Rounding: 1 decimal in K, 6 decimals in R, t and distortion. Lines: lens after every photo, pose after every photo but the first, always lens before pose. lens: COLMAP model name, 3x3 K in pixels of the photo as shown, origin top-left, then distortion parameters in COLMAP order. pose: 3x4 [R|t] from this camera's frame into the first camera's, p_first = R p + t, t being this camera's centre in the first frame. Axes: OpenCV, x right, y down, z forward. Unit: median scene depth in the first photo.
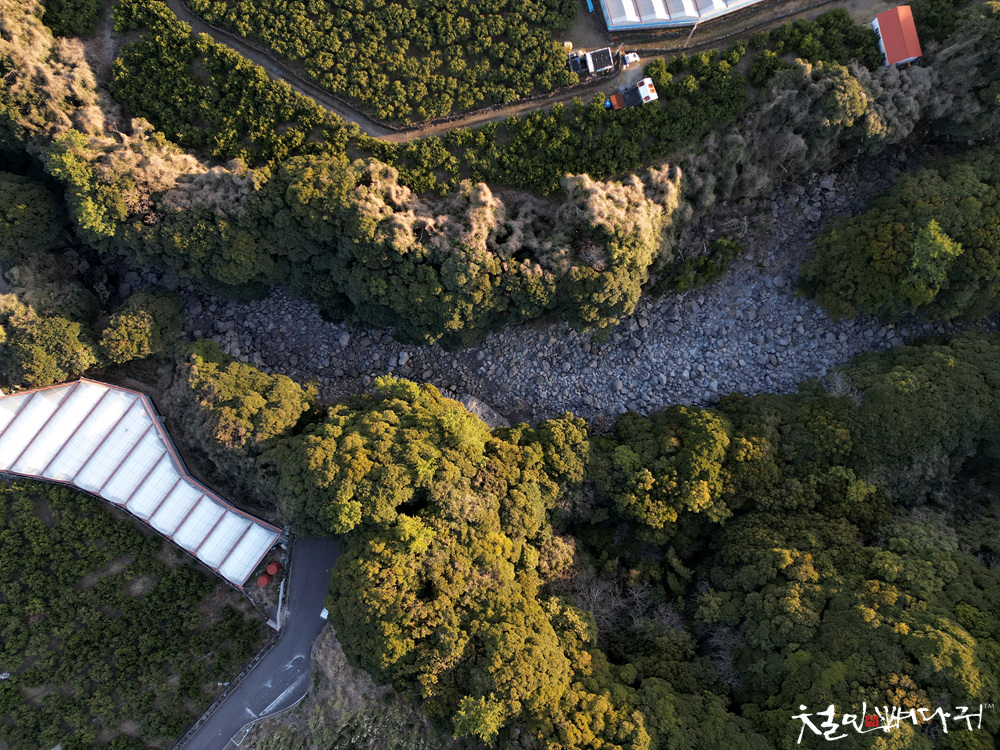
lens RADIAL K [[588.2, 0, 500.0], [0, 588.2, 375.0], [0, 0, 1]] dist [0.000435, -0.000063]
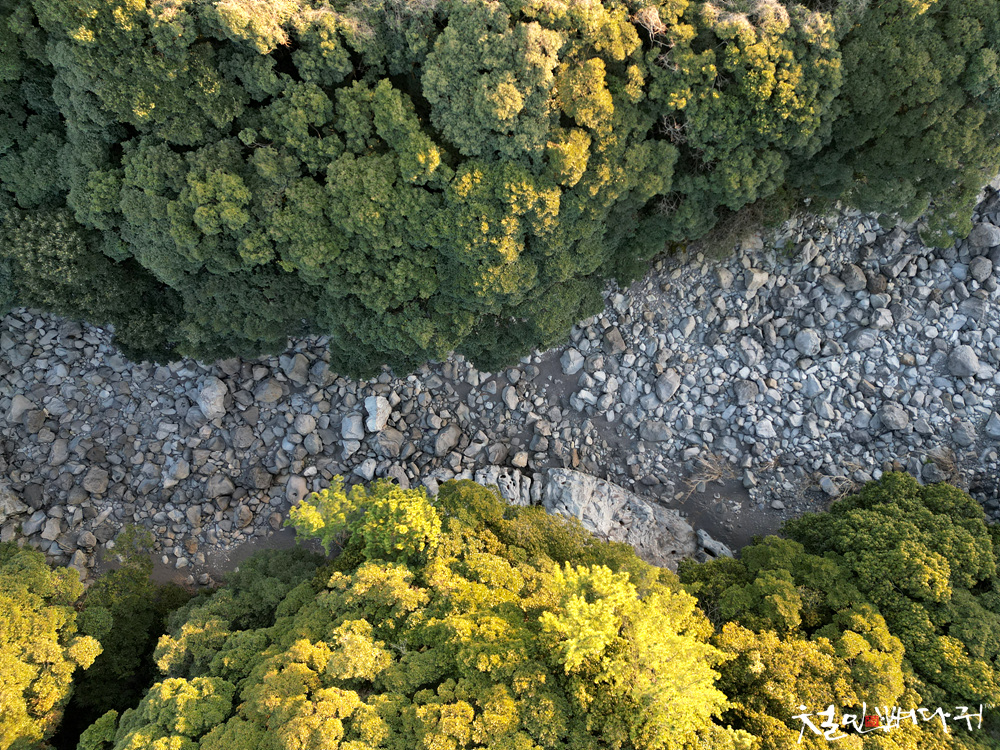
lens RADIAL K [[699.4, 0, 500.0], [0, 699.4, 375.0], [0, 0, 1]] dist [-0.001438, -0.000639]
pose [[0.976155, -0.215656, -0.024778, -0.070973], [0.215384, 0.976440, -0.013188, -0.029546], [0.027038, 0.007537, 0.999606, 0.556977]]
